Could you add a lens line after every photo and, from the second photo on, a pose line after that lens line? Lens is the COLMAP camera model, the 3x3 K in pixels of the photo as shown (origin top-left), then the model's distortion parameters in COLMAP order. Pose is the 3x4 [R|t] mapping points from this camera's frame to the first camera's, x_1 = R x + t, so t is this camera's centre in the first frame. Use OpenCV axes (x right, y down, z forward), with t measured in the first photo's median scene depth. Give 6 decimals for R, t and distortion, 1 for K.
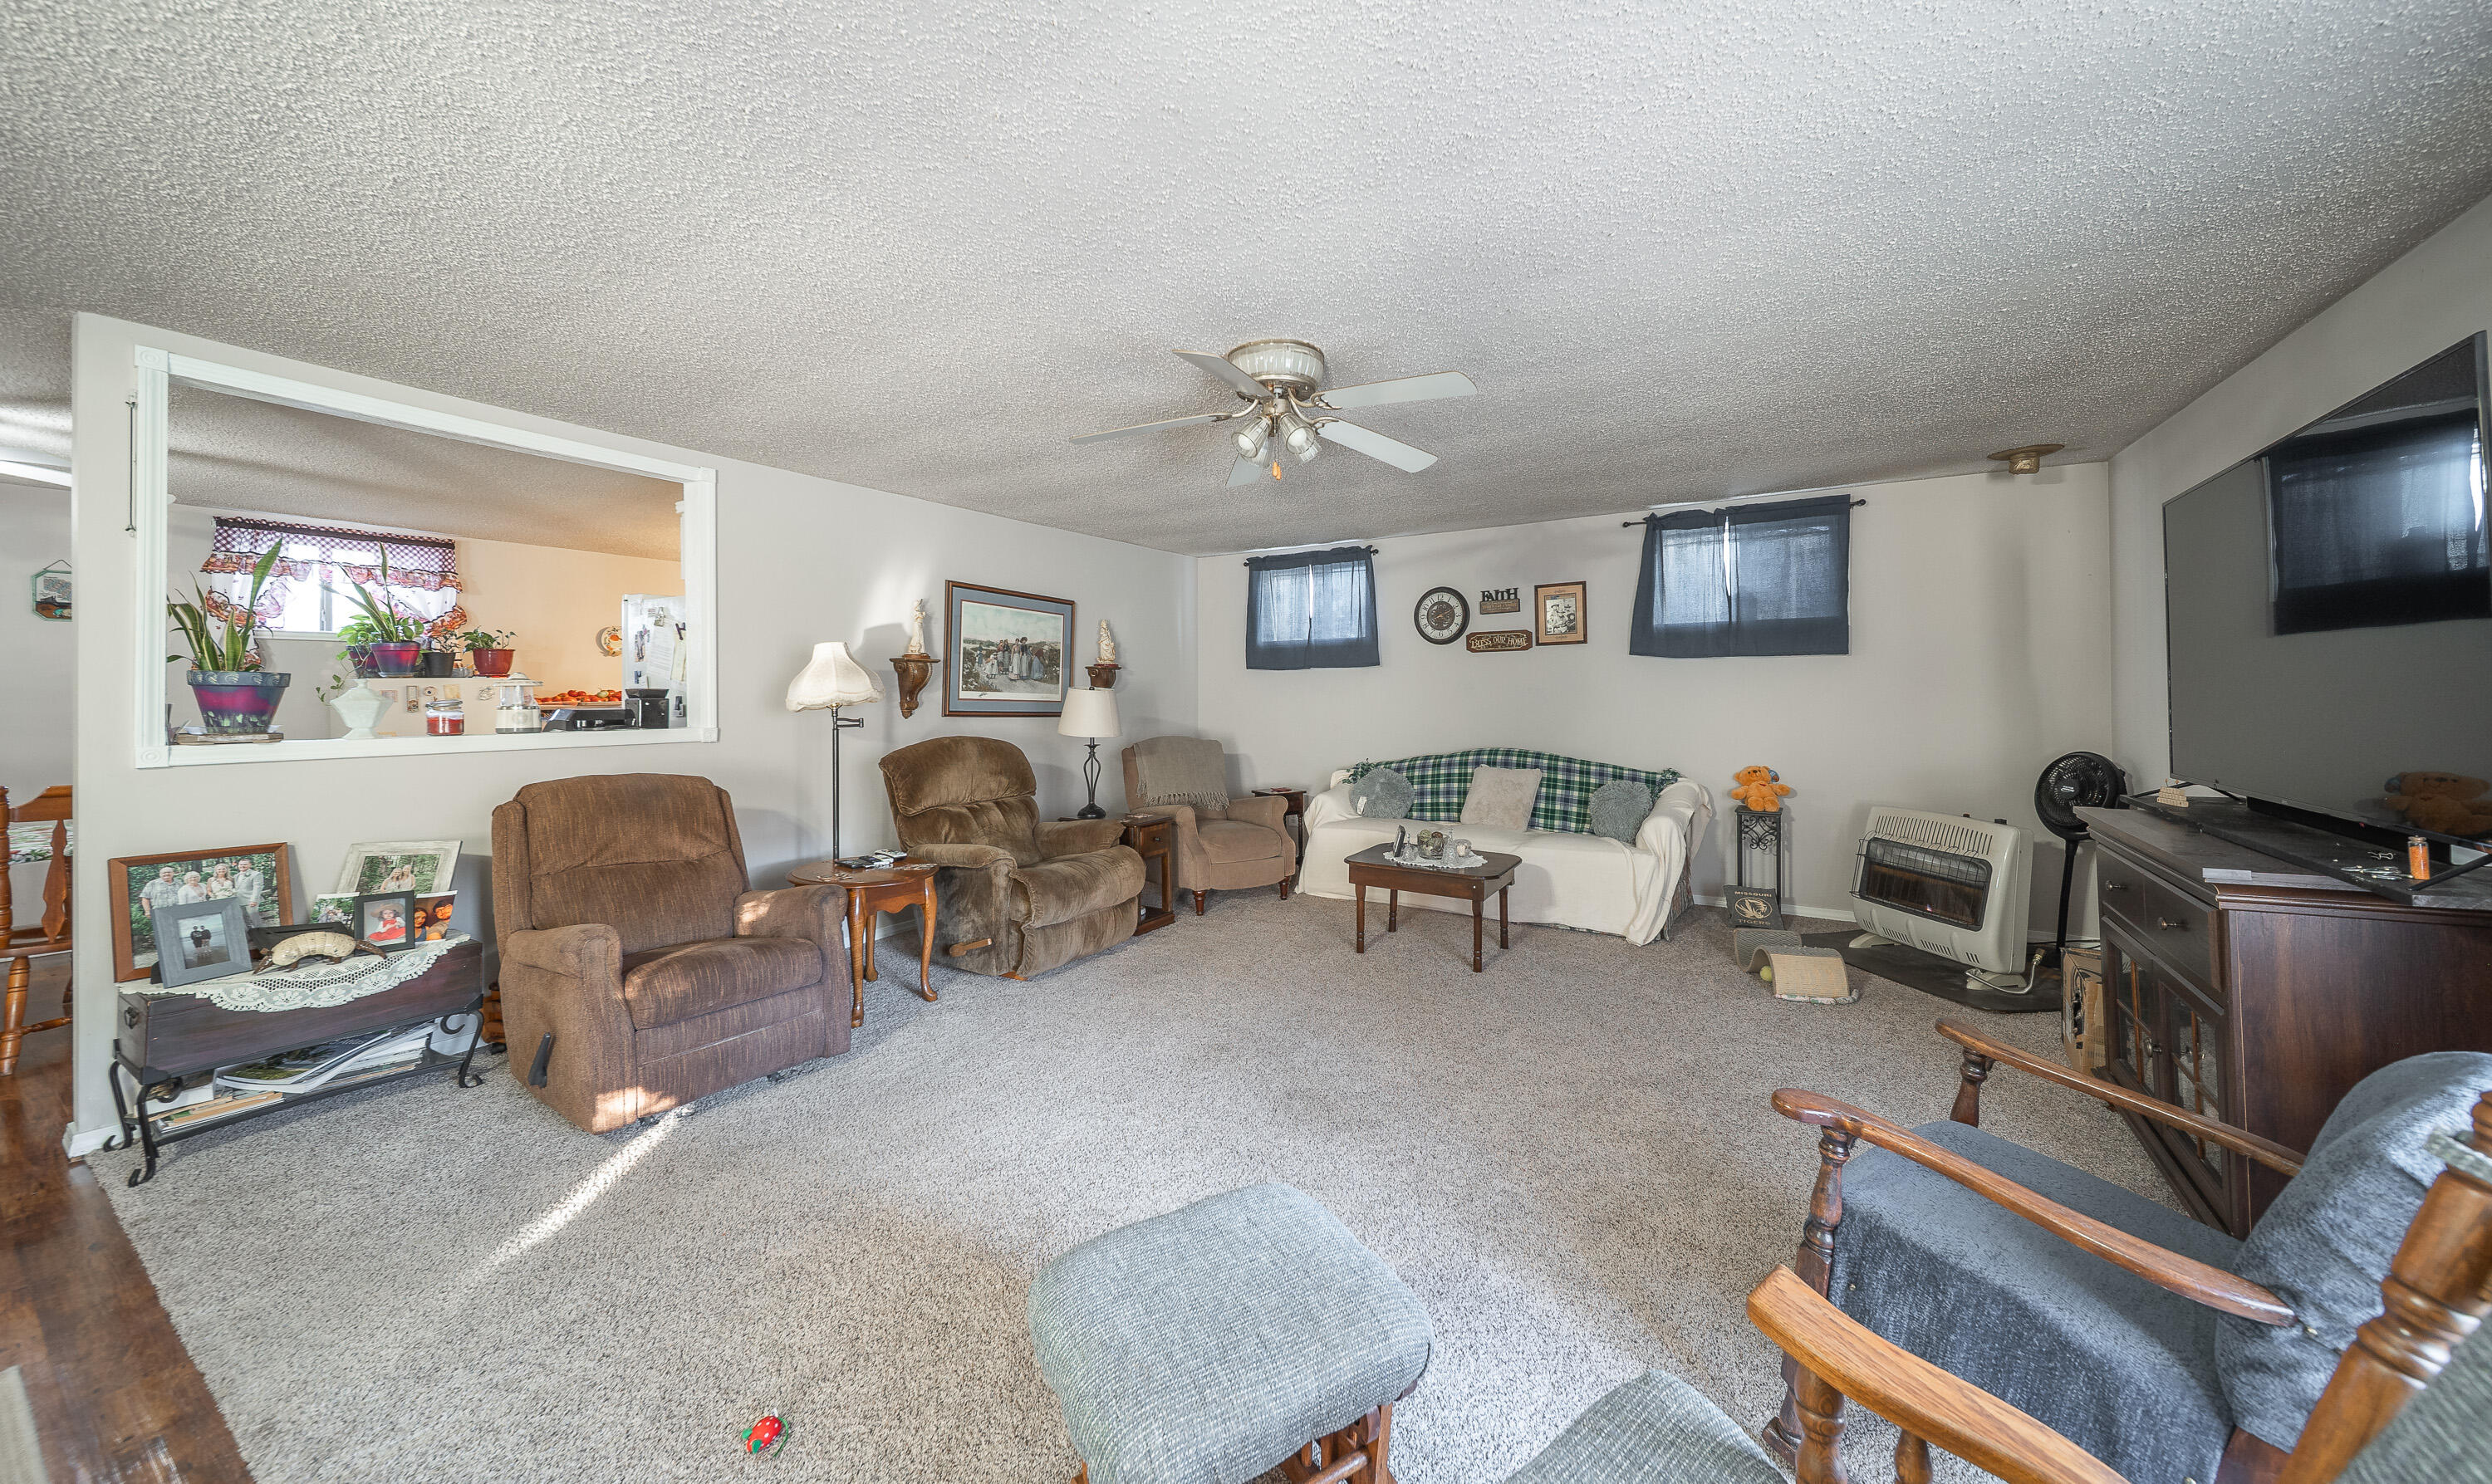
lens RADIAL K [[886.9, 0, 1241.1], [0, 886.9, 702.7], [0, 0, 1]] dist [0.000277, -0.000015]
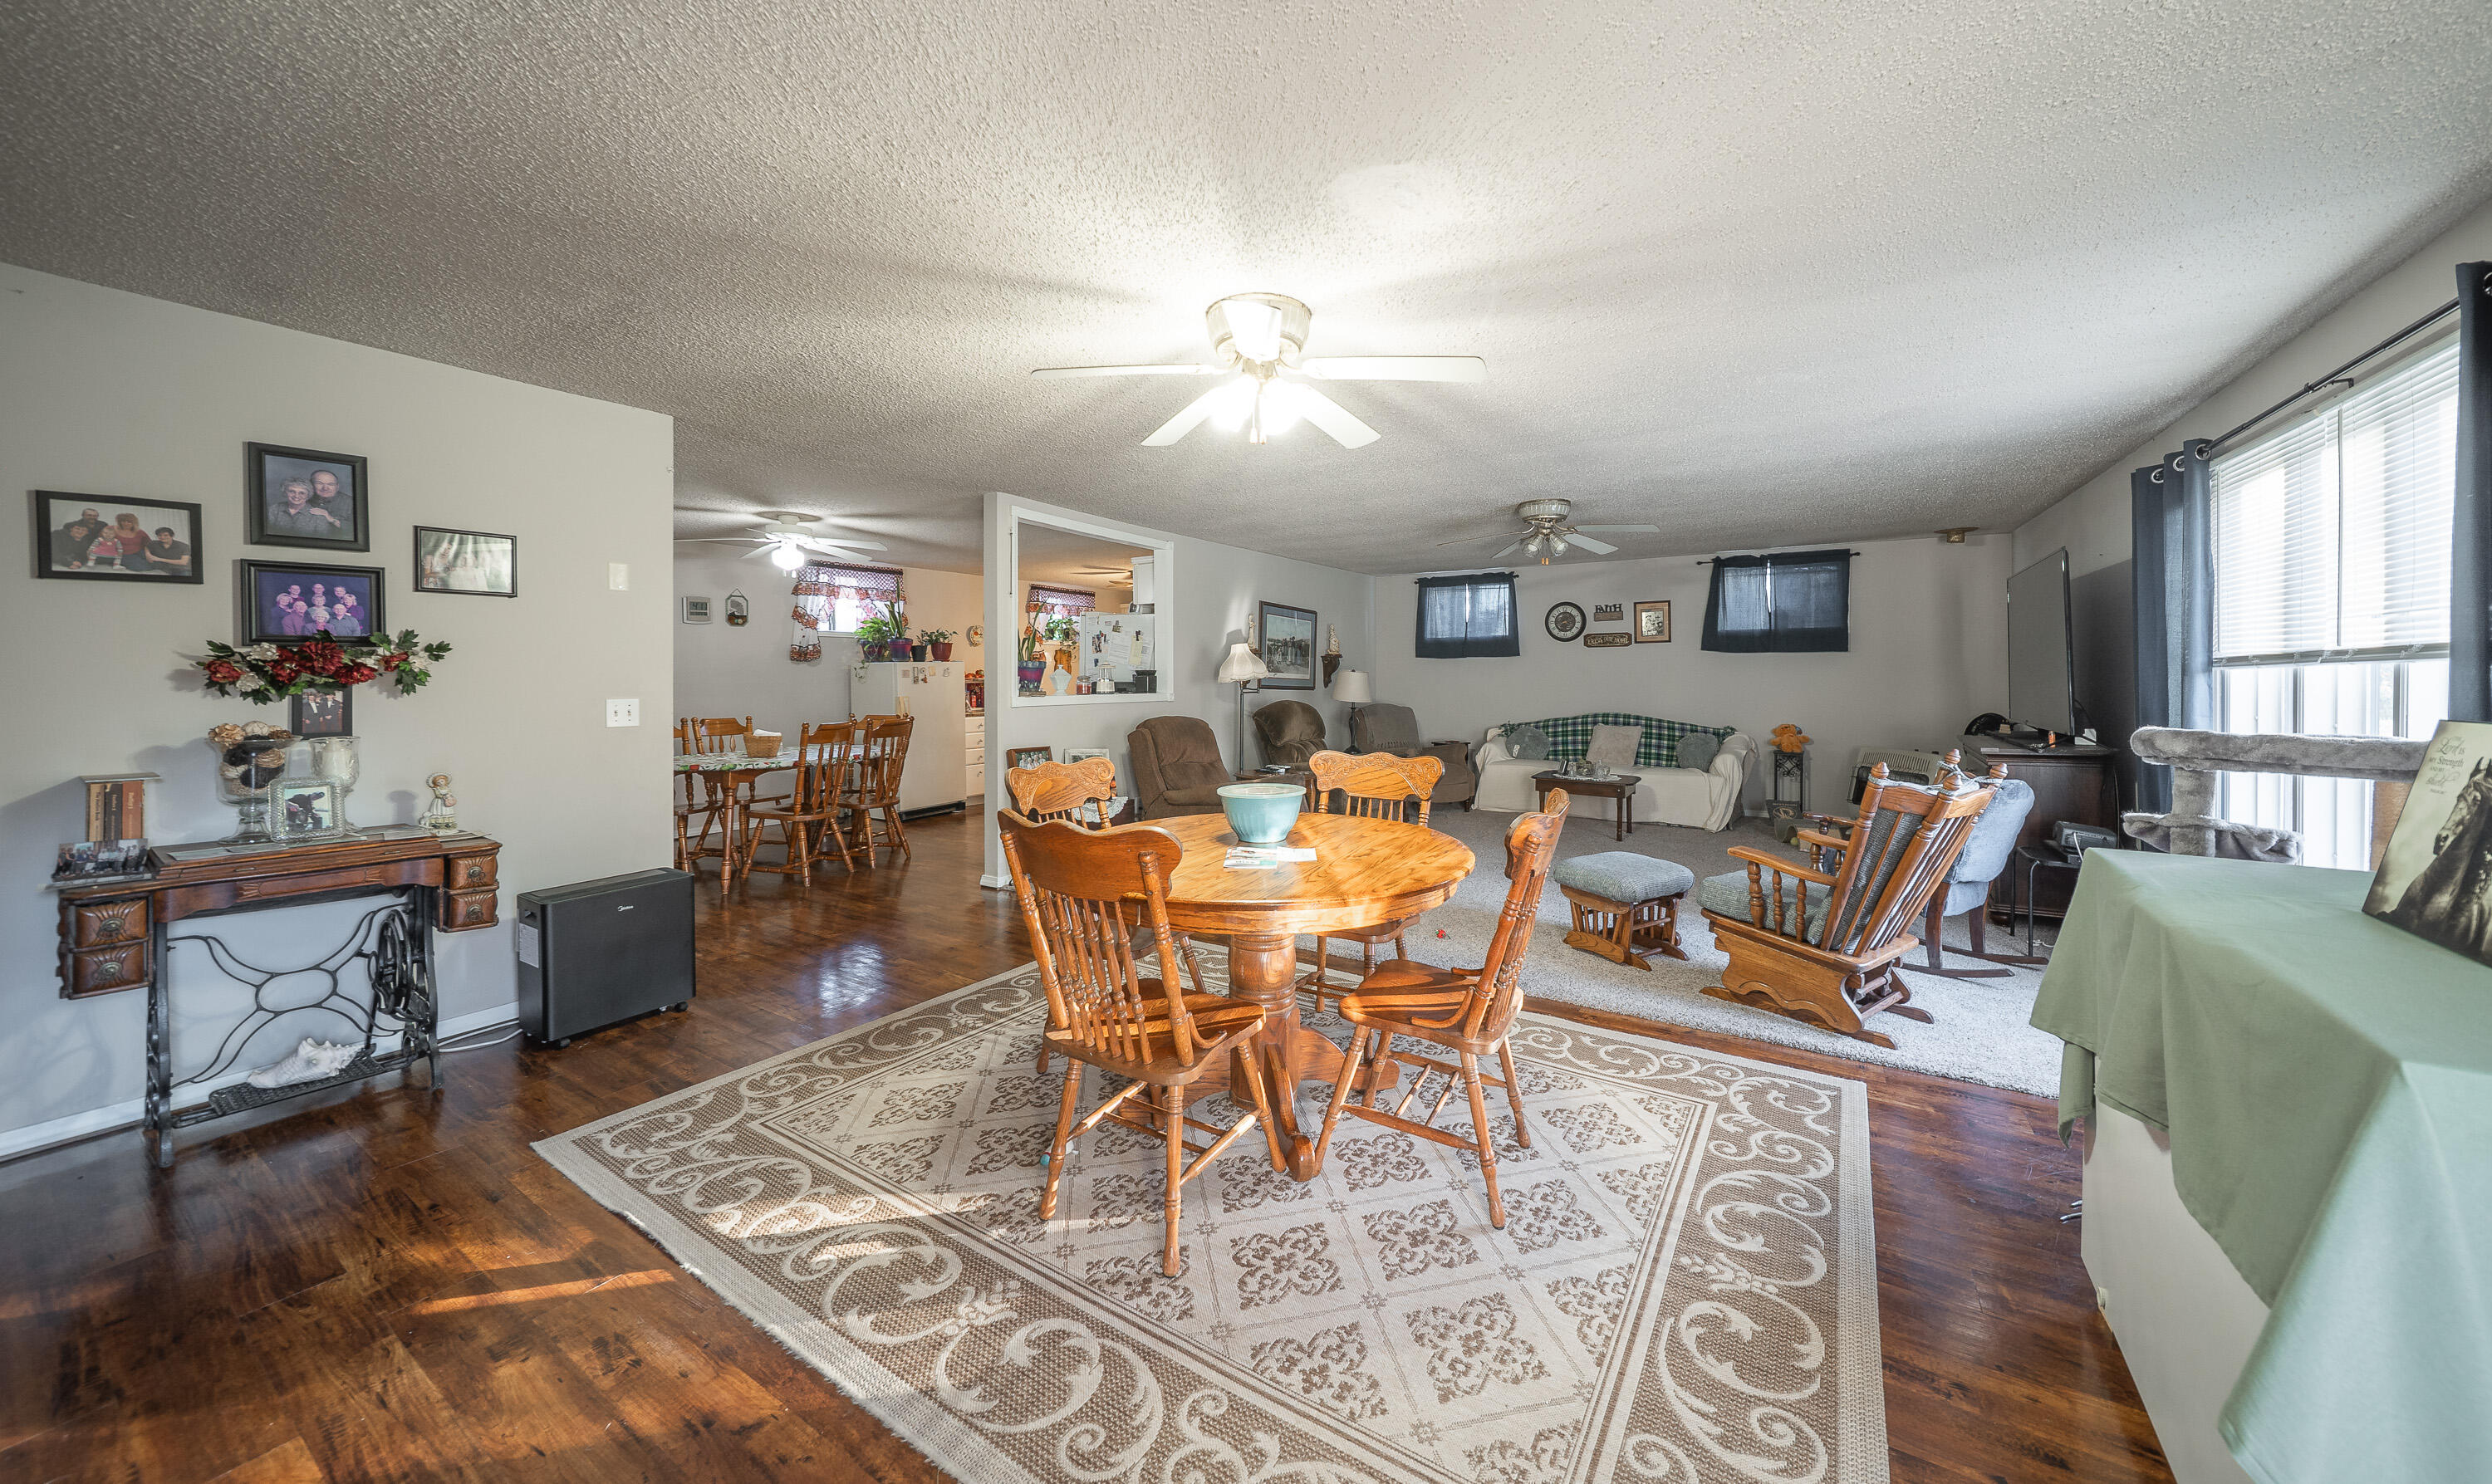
lens RADIAL K [[873.2, 0, 1244.1], [0, 873.2, 686.1], [0, 0, 1]] dist [0.000365, -0.000040]
pose [[0.999728, 0.005969, -0.022557, -0.303350], [-0.005923, 0.999980, 0.002087, 0.007849], [0.022569, -0.001953, 0.999743, -0.496834]]
